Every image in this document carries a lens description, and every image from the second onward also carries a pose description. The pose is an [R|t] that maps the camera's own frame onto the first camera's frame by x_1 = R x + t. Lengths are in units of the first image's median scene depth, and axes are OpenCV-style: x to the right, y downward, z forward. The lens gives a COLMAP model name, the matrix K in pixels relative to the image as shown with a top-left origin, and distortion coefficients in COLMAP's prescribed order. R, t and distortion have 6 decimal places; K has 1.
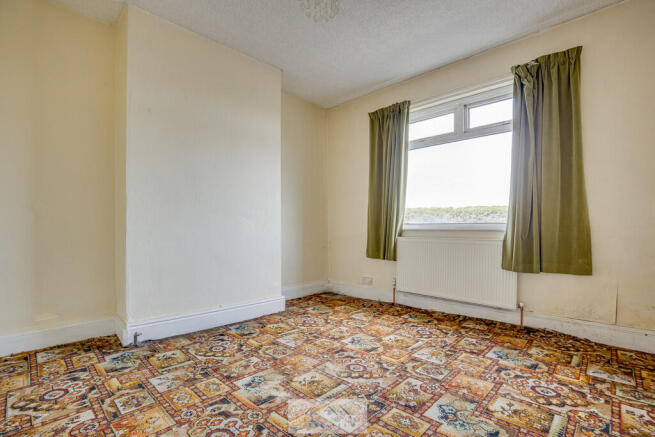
lens RADIAL K [[297.4, 0, 321.7], [0, 297.4, 228.9], [0, 0, 1]] dist [-0.037693, 0.009769]
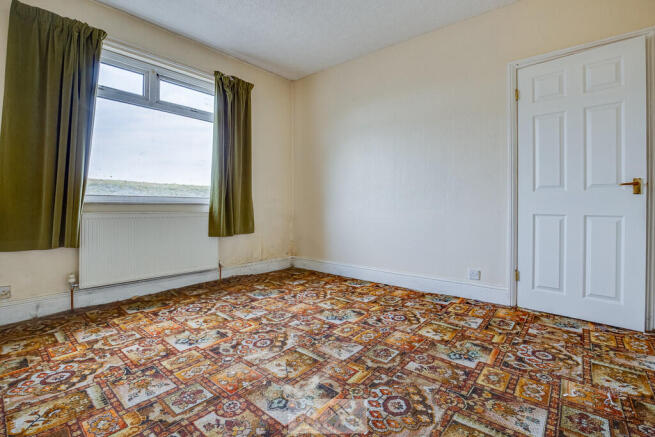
lens RADIAL K [[300.1, 0, 328.6], [0, 300.1, 207.8], [0, 0, 1]] dist [-0.026457, 0.000012]
pose [[-0.060290, -0.009933, 0.998131, -0.570910], [-0.007442, 0.999927, 0.009501, 0.003626], [-0.998153, -0.006855, -0.060360, 0.542477]]
